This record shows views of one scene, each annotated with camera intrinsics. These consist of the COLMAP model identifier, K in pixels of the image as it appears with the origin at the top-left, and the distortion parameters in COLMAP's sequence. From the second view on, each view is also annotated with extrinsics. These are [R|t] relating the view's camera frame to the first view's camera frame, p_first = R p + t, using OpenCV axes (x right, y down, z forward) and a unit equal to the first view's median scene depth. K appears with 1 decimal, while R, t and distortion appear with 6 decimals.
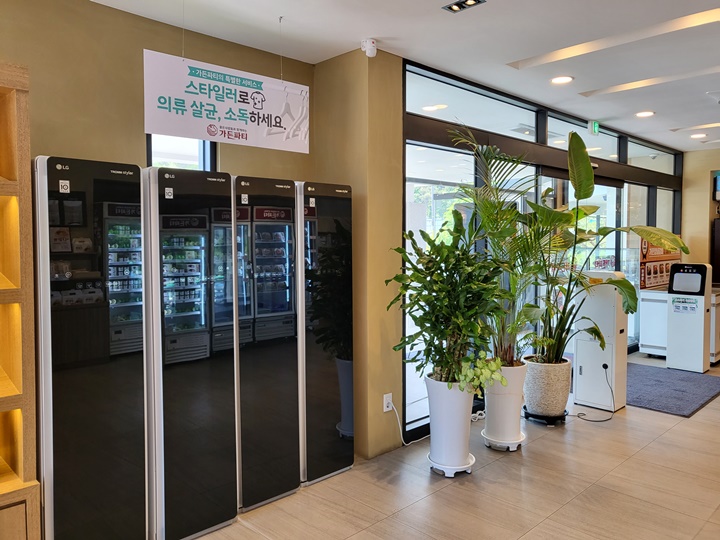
lens RADIAL K [[551.7, 0, 360.0], [0, 551.7, 270.0], [0, 0, 1]] dist [0.046781, 0.001200]
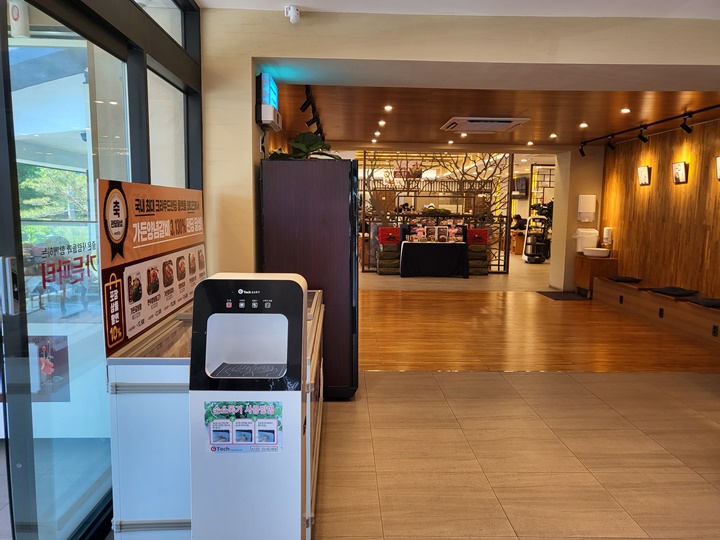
lens RADIAL K [[544.6, 0, 360.0], [0, 544.6, 270.0], [0, 0, 1]] dist [-0.000873, -0.000635]
pose [[0.676526, -0.063173, 0.733704, 0.374330], [0.017147, 0.997395, 0.070066, -0.031681], [-0.736219, -0.034821, 0.675846, 0.686786]]
